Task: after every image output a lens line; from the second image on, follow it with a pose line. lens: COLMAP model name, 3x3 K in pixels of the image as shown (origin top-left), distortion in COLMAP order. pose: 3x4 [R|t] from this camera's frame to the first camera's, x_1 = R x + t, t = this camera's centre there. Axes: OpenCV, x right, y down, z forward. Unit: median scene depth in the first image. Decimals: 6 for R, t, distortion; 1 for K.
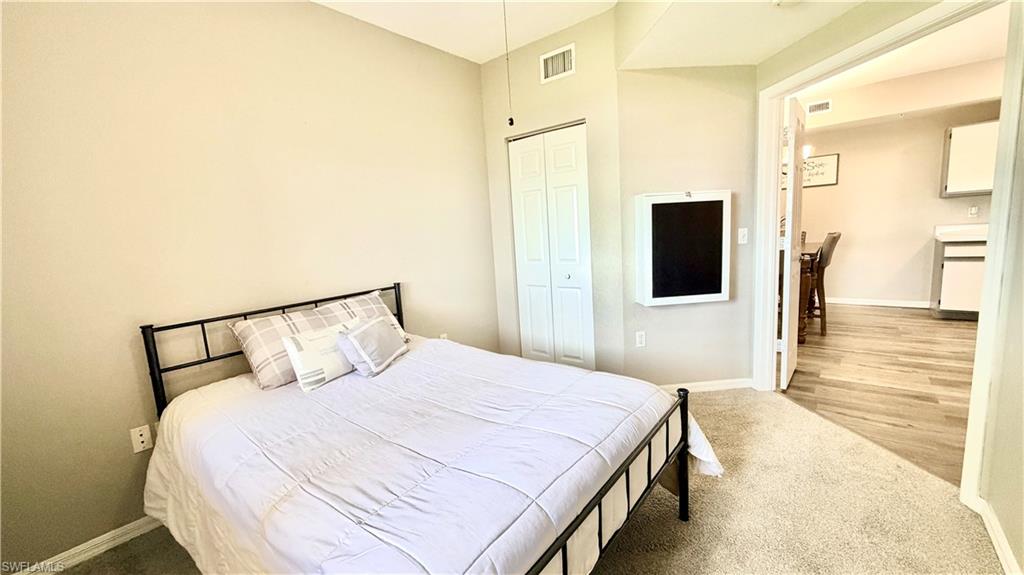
lens RADIAL K [[408.4, 0, 511.1], [0, 408.4, 287.7], [0, 0, 1]] dist [-0.000224, 0.000182]
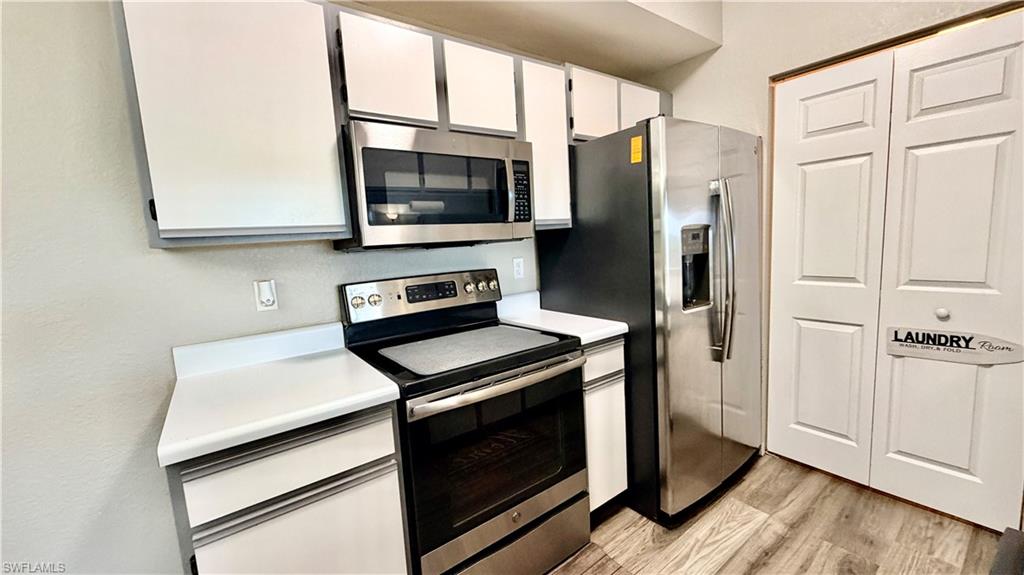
lens RADIAL K [[408.4, 0, 511.1], [0, 408.4, 287.7], [0, 0, 1]] dist [-0.000224, 0.000182]
pose [[0.233781, -0.066913, 0.969984, 1.526261], [0.181667, 0.983066, 0.024031, -0.291269], [-0.955167, 0.170596, 0.241978, 1.300785]]
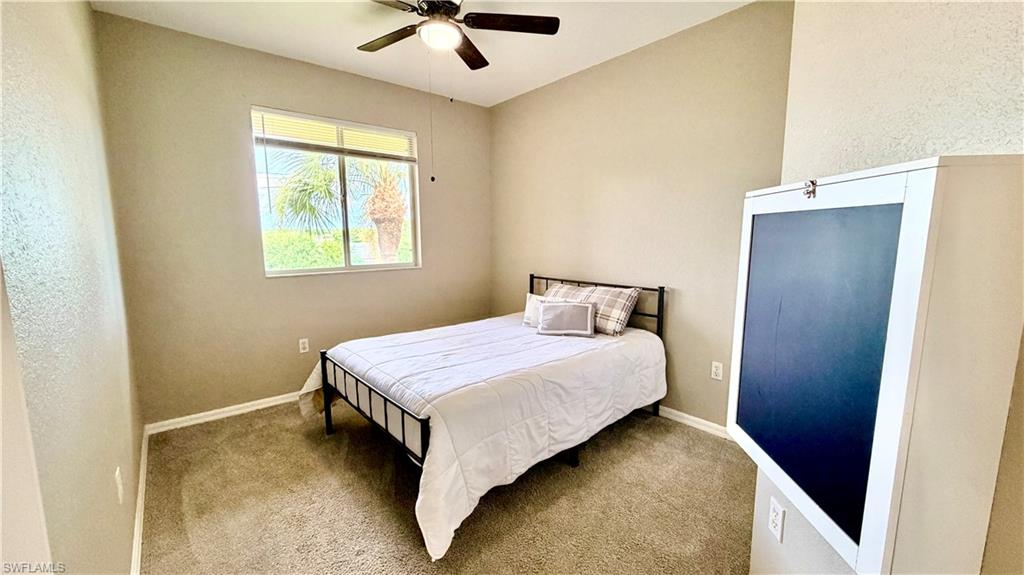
lens RADIAL K [[408.4, 0, 511.1], [0, 408.4, 287.7], [0, 0, 1]] dist [-0.000224, 0.000182]
pose [[-0.170933, 0.190381, -0.966714, 0.841863], [-0.125791, 0.968909, 0.213056, -0.195351], [0.977220, 0.158023, -0.141670, 0.841761]]
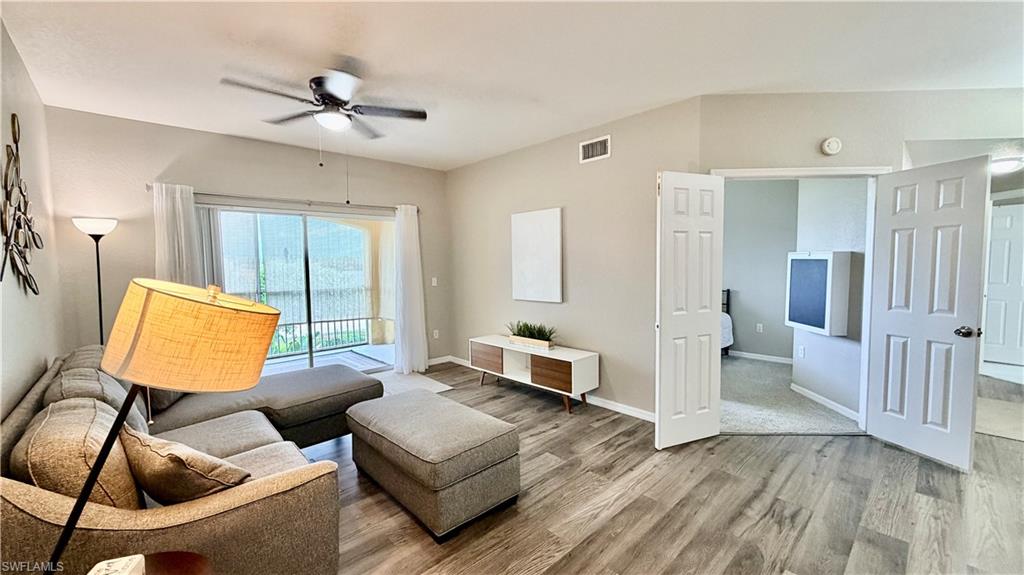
lens RADIAL K [[408.4, 0, 511.1], [0, 408.4, 287.7], [0, 0, 1]] dist [-0.000224, 0.000182]
pose [[-0.118275, 0.127172, -0.984804, 2.046039], [-0.121331, 0.982483, 0.141444, -0.194160], [0.985540, 0.136217, -0.100773, 0.132017]]
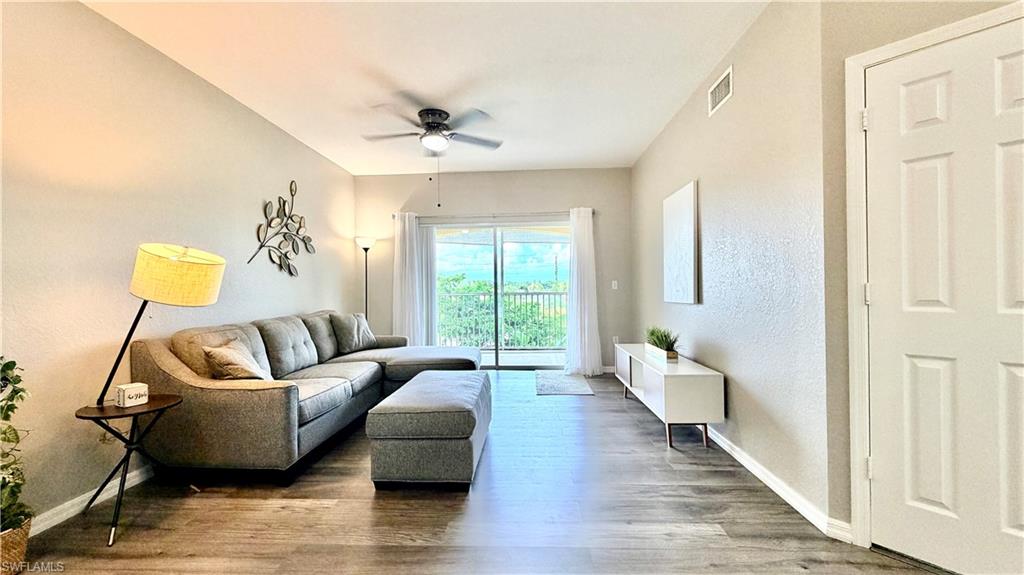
lens RADIAL K [[408.4, 0, 511.1], [0, 408.4, 287.7], [0, 0, 1]] dist [-0.000224, 0.000182]
pose [[-0.793460, 0.071186, -0.604445, 1.623932], [-0.024914, 0.988505, 0.149123, -0.150445], [0.608112, 0.133382, -0.782566, 0.788528]]
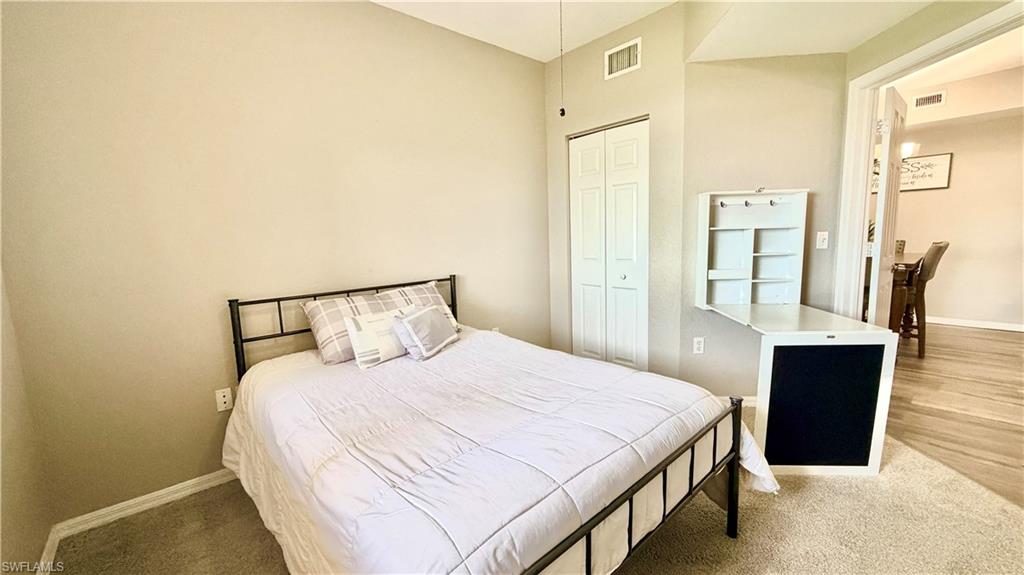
lens RADIAL K [[408.4, 0, 511.1], [0, 408.4, 287.7], [0, 0, 1]] dist [-0.000224, 0.000182]
pose [[0.987932, 0.048385, -0.147140, 0.022562], [-0.049252, 0.998784, -0.002253, 0.017130], [0.146852, 0.009472, 0.989113, -0.003832]]
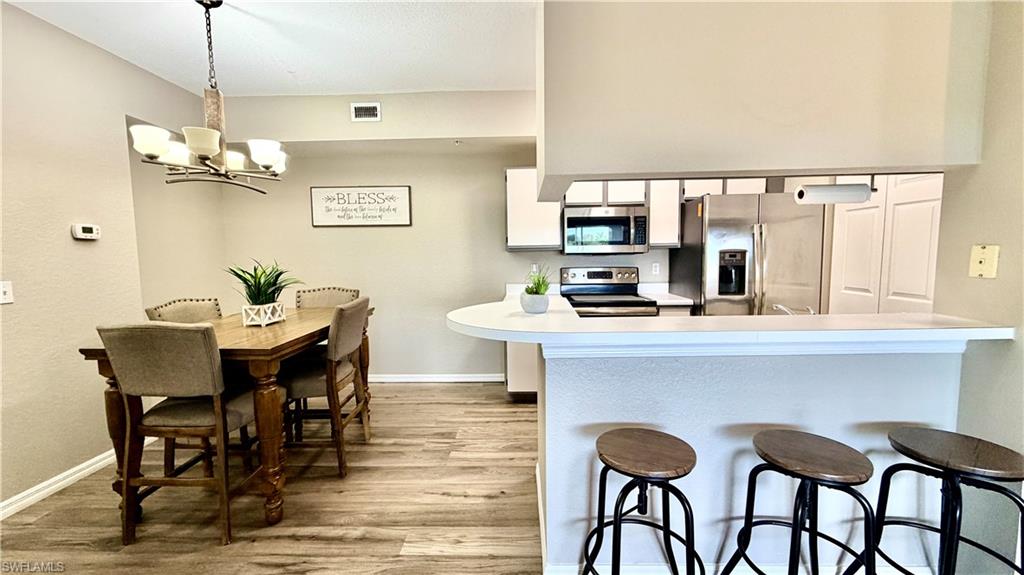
lens RADIAL K [[408.4, 0, 511.1], [0, 408.4, 287.7], [0, 0, 1]] dist [-0.000224, 0.000182]
pose [[0.783514, 0.000515, 0.621374, 0.974521], [0.052727, 0.996338, -0.067312, -0.160978], [-0.619133, 0.085503, 0.780617, 0.625755]]
